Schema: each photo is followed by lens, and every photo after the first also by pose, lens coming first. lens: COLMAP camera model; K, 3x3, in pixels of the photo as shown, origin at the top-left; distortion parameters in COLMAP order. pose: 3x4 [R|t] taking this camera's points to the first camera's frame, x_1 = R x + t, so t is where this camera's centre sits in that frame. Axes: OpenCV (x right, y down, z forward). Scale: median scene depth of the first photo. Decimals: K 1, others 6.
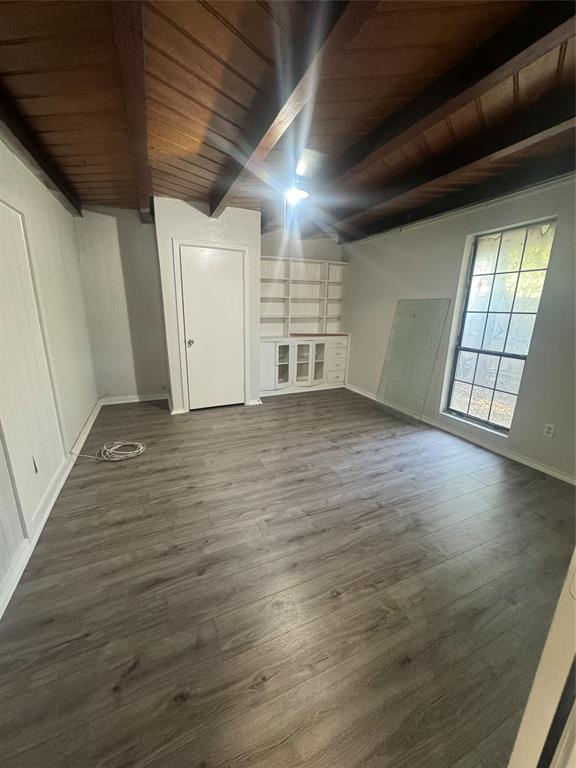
lens RADIAL K [[306.4, 0, 285.0], [0, 306.4, 387.8], [0, 0, 1]] dist [0.001777, 0.000235]
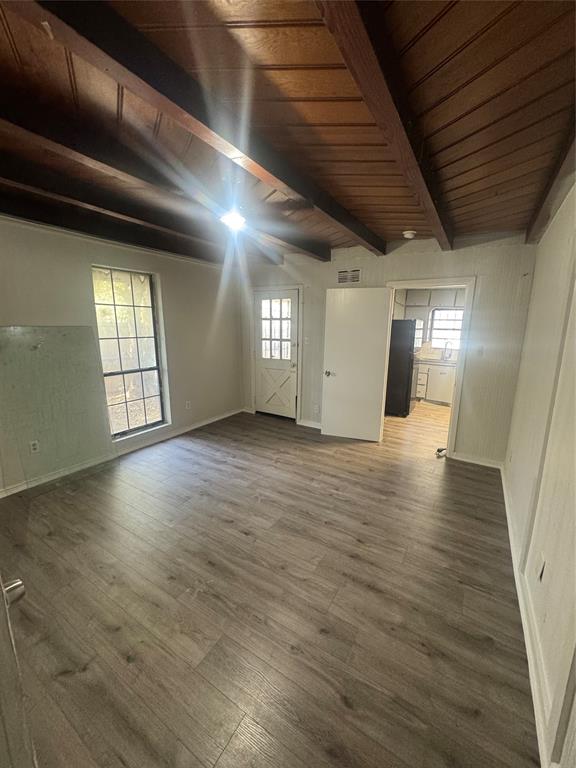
lens RADIAL K [[306.4, 0, 294.9], [0, 306.4, 387.8], [0, 0, 1]] dist [0.001777, 0.000235]
pose [[-0.593914, -0.181533, 0.783780, -0.687573], [0.189436, 0.915265, 0.355533, -0.381950], [-0.781908, 0.359633, -0.509200, 1.210136]]
